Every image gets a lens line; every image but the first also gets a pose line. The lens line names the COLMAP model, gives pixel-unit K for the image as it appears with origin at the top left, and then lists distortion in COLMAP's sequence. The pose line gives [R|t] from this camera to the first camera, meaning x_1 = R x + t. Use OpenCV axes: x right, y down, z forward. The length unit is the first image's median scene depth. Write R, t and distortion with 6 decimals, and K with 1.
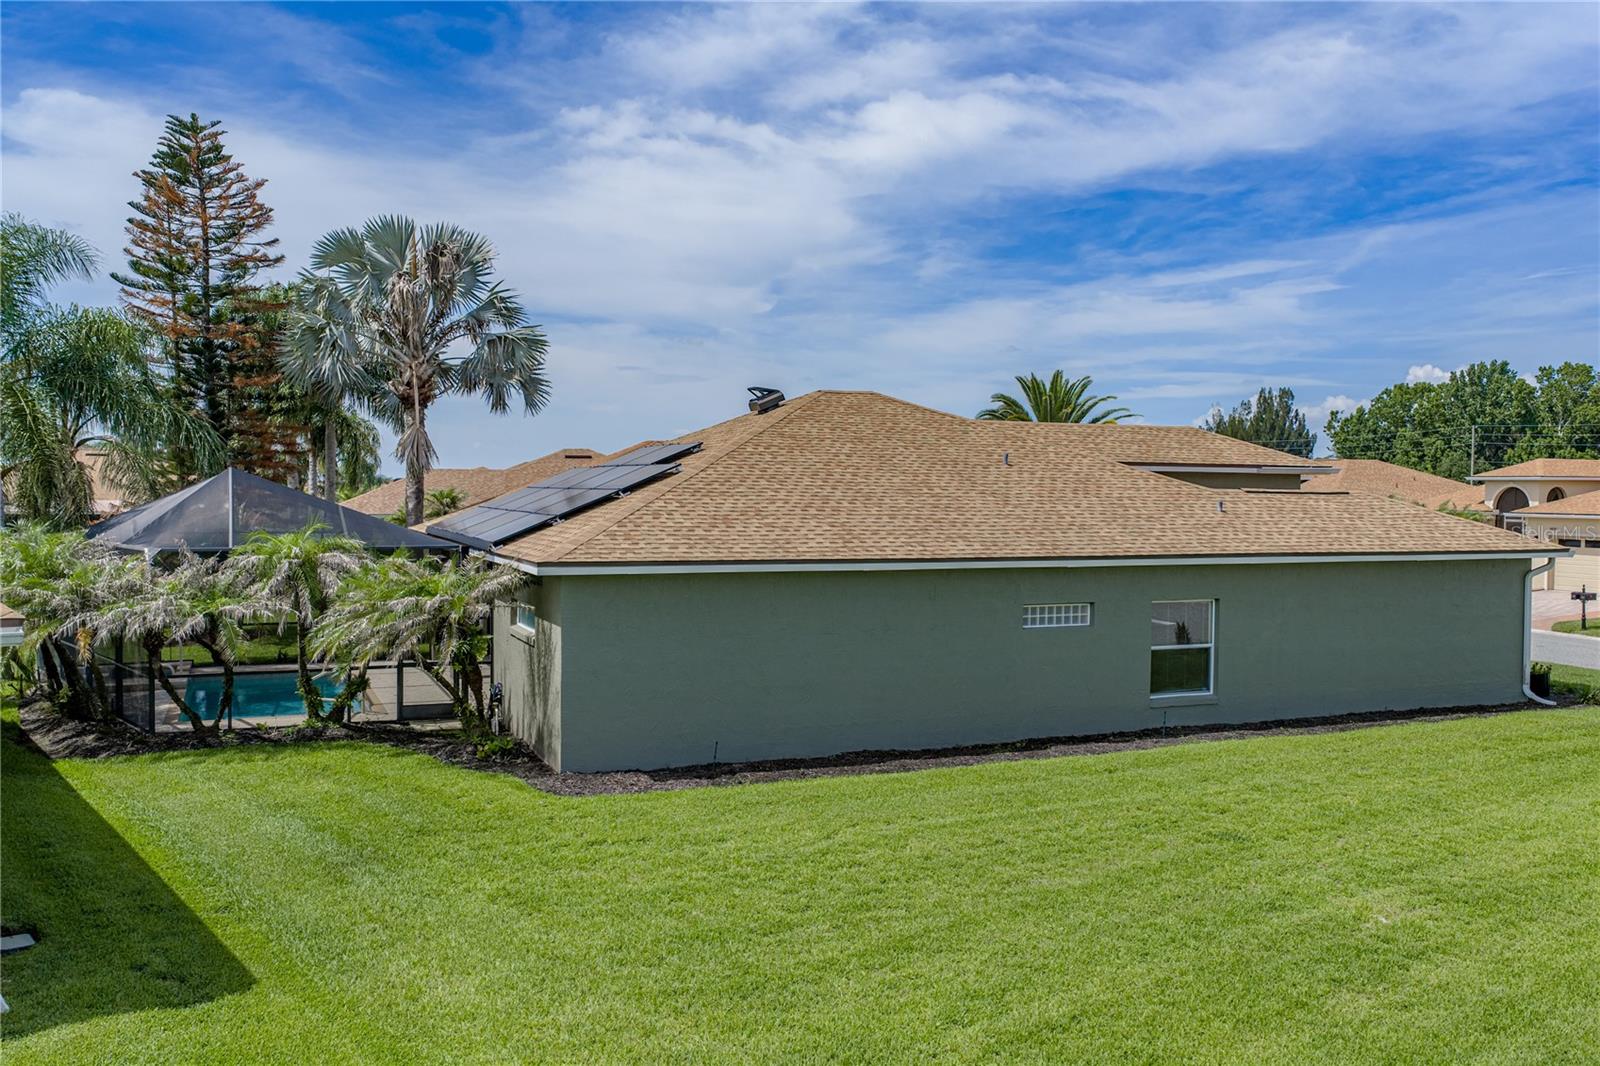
lens RADIAL K [[1316.2, 0, 800.0], [0, 1316.2, 533.0], [0, 0, 1]] dist [0.004660, 0.004202]
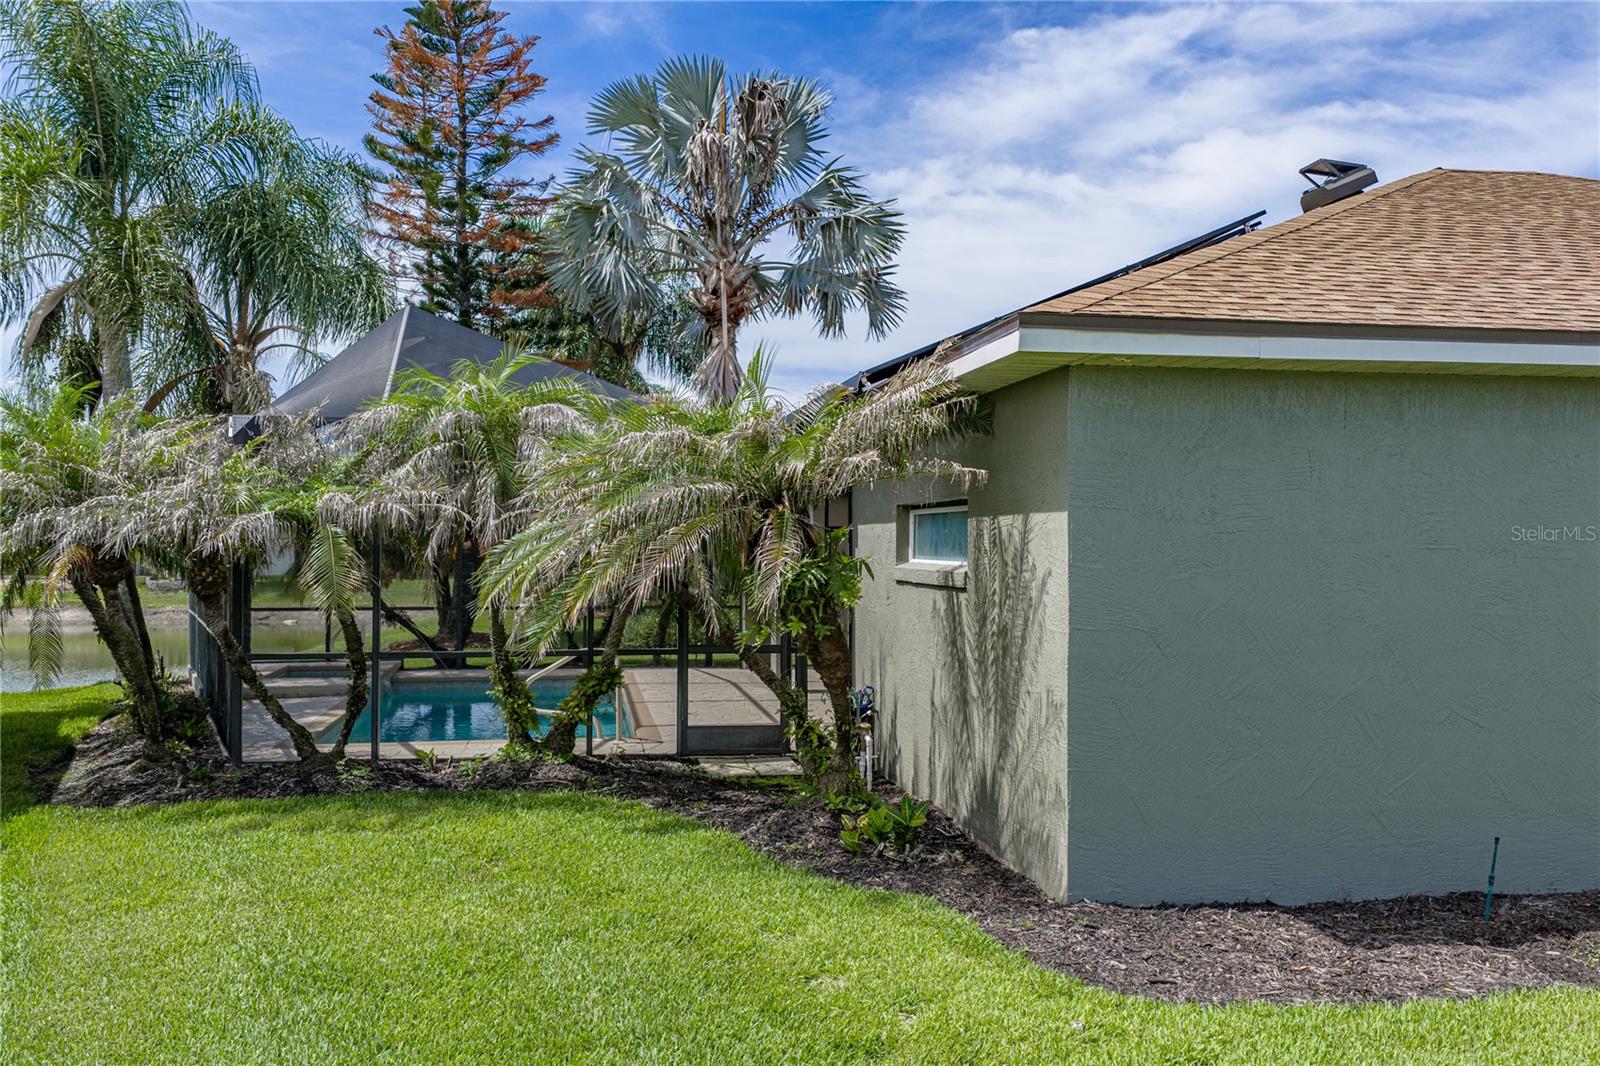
lens RADIAL K [[1319.1, 0, 800.0], [0, 1319.1, 533.0], [0, 0, 1]] dist [0.031282, -0.008257]
pose [[0.973175, -0.005122, -0.230009, -0.142246], [-0.004071, 0.999212, -0.039474, 0.077901], [0.230030, 0.039352, 0.972388, 0.517302]]
